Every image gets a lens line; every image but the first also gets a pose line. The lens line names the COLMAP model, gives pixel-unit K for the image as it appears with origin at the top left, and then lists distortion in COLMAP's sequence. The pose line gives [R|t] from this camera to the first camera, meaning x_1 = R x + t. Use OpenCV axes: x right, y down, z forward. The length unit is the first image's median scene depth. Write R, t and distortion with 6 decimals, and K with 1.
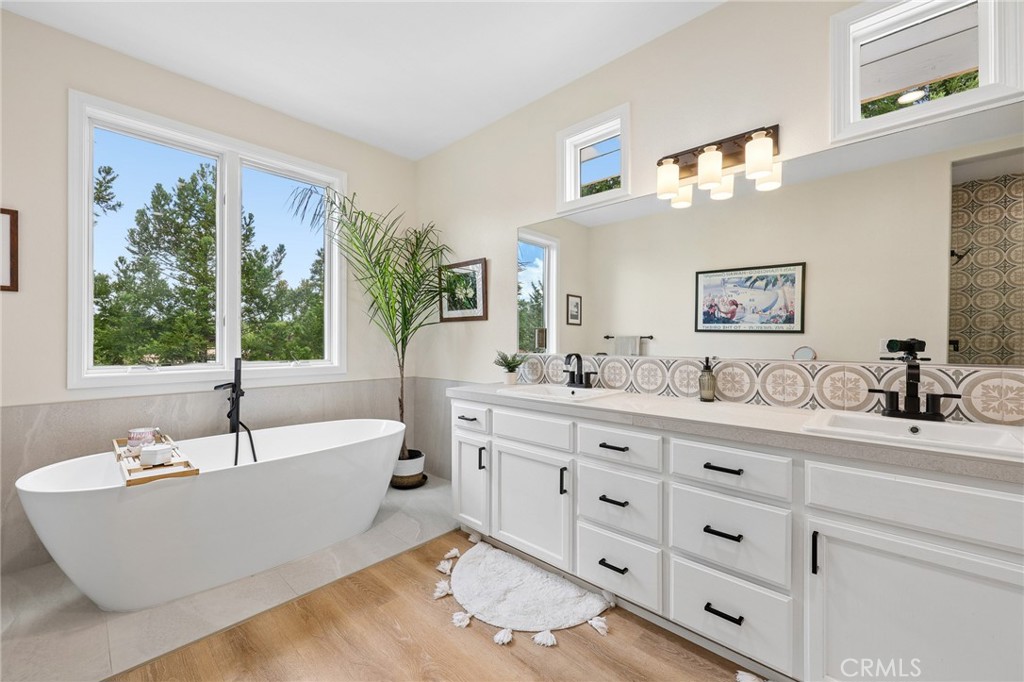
lens RADIAL K [[409.8, 0, 513.9], [0, 409.8, 341.1], [0, 0, 1]] dist [-0.002226, 0.000083]
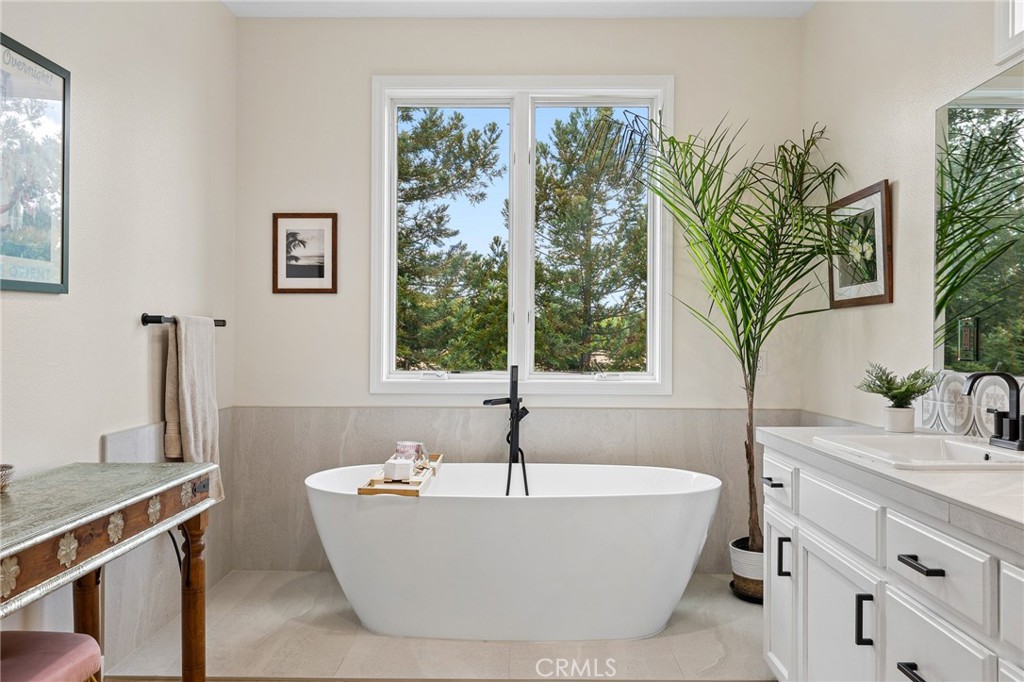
lens RADIAL K [[781.0, 0, 513.1], [0, 781.0, 339.7], [0, 0, 1]] dist [-0.006365, -0.002056]
pose [[0.677152, -0.000594, -0.735843, 0.374633], [-0.003361, 0.999987, -0.003900, -0.001028], [0.735835, 0.005115, 0.677141, 0.014346]]
